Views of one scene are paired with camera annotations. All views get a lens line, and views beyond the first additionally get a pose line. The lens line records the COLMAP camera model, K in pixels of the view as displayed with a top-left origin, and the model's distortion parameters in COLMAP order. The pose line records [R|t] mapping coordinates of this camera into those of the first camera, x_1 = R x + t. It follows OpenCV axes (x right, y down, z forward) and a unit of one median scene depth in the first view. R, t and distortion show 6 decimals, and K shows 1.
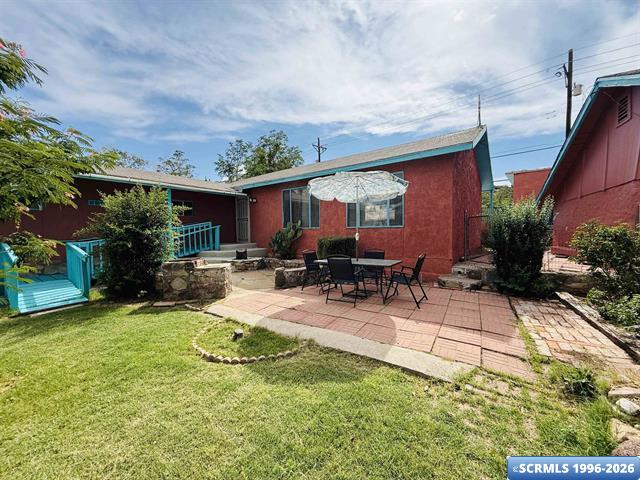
lens RADIAL K [[254.4, 0, 317.5], [0, 254.4, 239.8], [0, 0, 1]] dist [-0.002033, -0.000186]
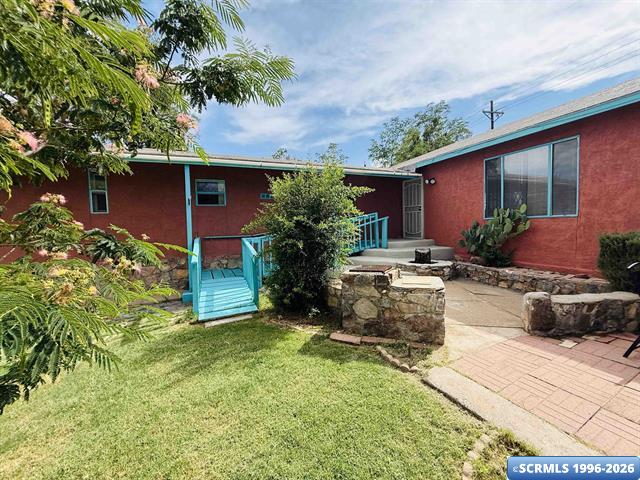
lens RADIAL K [[254.4, 0, 317.5], [0, 254.4, 239.8], [0, 0, 1]] dist [-0.002033, -0.000186]
pose [[0.862518, 0.016558, -0.505755, -0.275943], [-0.002804, 0.999606, 0.027944, -0.010474], [0.506018, -0.022685, 0.862224, 0.336458]]
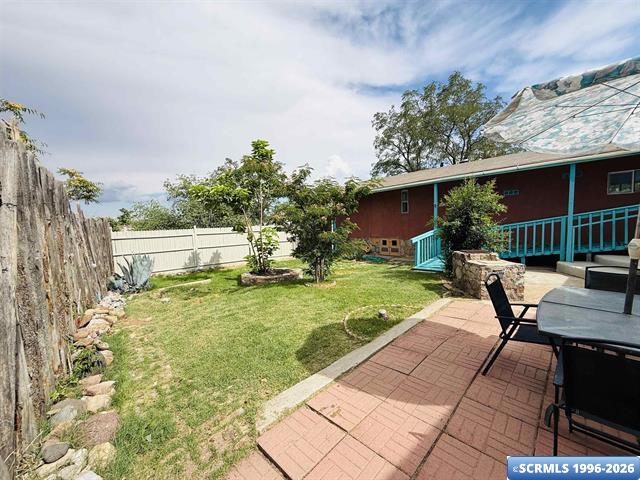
lens RADIAL K [[254.4, 0, 317.5], [0, 254.4, 239.8], [0, 0, 1]] dist [-0.002033, -0.000186]
pose [[-0.218003, 0.084185, -0.972310, 0.509840], [0.003533, 0.996334, 0.085473, -0.048229], [0.975942, 0.015198, -0.217502, 0.538513]]
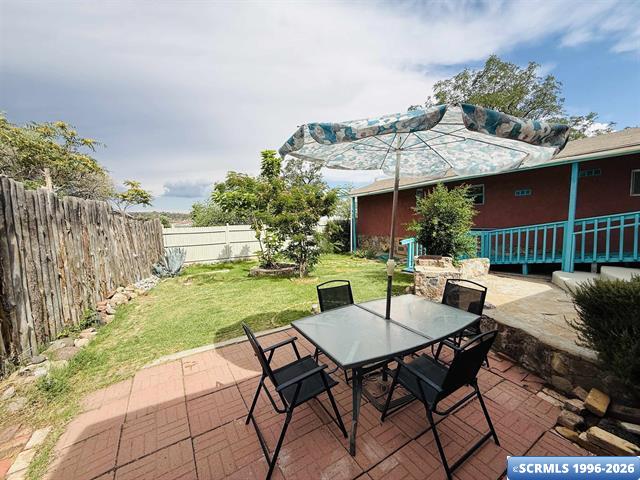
lens RADIAL K [[254.4, 0, 317.5], [0, 254.4, 239.8], [0, 0, 1]] dist [-0.002033, -0.000186]
pose [[-0.439576, 0.101452, -0.892458, 0.512455], [0.003610, 0.993792, 0.111193, -0.093785], [0.898198, 0.045657, -0.437213, 0.912254]]
